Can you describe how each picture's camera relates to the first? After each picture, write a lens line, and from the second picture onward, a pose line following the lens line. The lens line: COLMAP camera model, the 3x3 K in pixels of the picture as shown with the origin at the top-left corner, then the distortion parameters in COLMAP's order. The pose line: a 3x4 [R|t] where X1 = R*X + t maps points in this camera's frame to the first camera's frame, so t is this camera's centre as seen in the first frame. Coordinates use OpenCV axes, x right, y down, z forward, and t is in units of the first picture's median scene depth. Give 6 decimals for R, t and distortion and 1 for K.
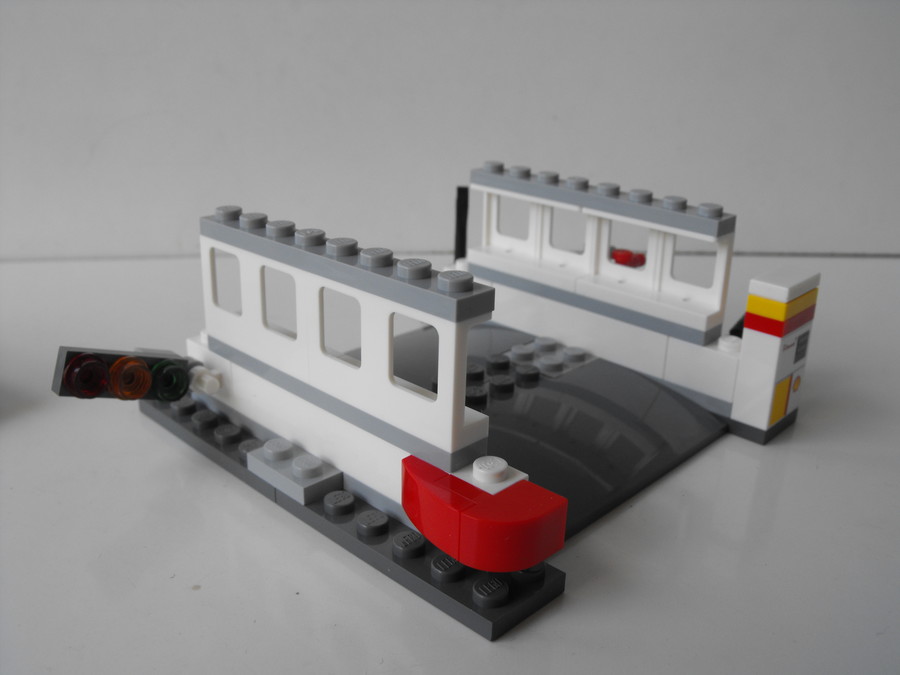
lens RADIAL K [[882.1, 0, 449.6], [0, 882.1, 308.4], [0, 0, 1]] dist [-0.078110, -0.003670]
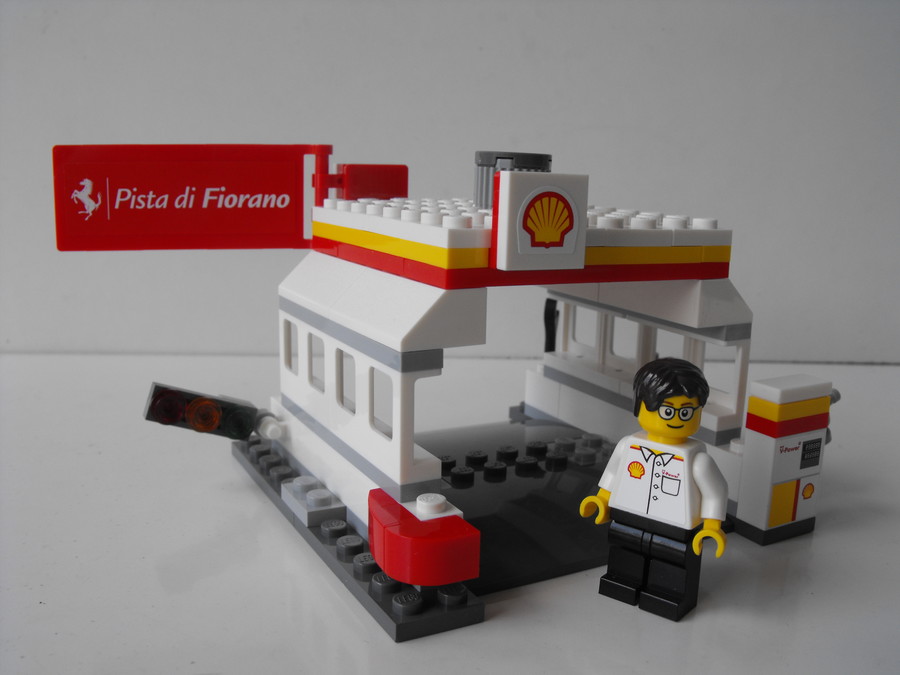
lens RADIAL K [[877.7, 0, 450.0], [0, 877.7, 337.5], [0, 0, 1]] dist [-0.012489, -0.001147]
pose [[0.952092, 0.059291, -0.300008, 0.345883], [-0.099045, 0.987932, -0.119079, 0.084644], [0.289327, 0.143089, 0.946475, -0.119677]]
